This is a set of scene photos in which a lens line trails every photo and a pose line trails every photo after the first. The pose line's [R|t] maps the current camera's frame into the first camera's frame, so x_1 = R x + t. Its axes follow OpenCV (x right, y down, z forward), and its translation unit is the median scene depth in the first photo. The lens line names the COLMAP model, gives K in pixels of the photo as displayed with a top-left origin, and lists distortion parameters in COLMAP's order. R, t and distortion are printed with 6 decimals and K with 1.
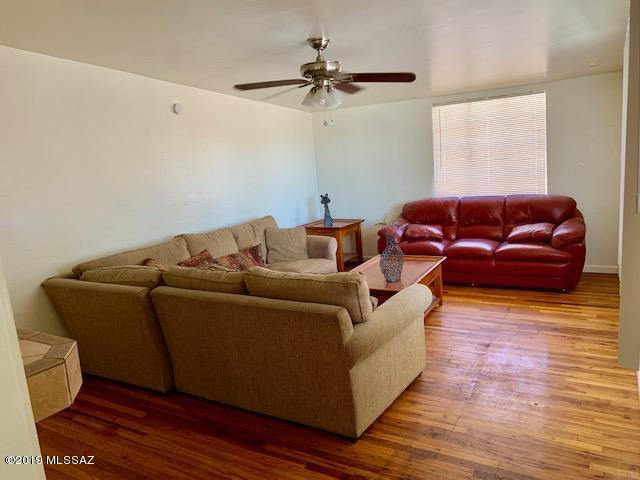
lens RADIAL K [[491.9, 0, 321.2], [0, 491.9, 235.9], [0, 0, 1]] dist [0.031092, -0.004432]
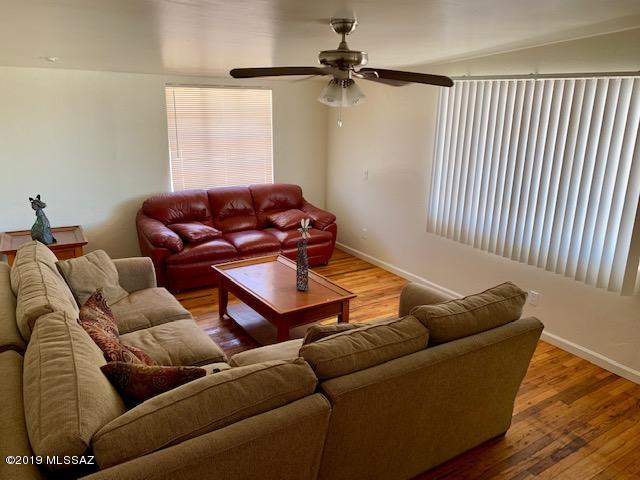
lens RADIAL K [[479.9, 0, 320.0], [0, 479.9, 240.0], [0, 0, 1]] dist [0.027679, -0.003088]
pose [[0.461925, -0.158989, 0.872553, -0.476817], [0.089373, 0.987138, 0.132554, -0.092319], [-0.882405, 0.016753, 0.470193, 0.404282]]
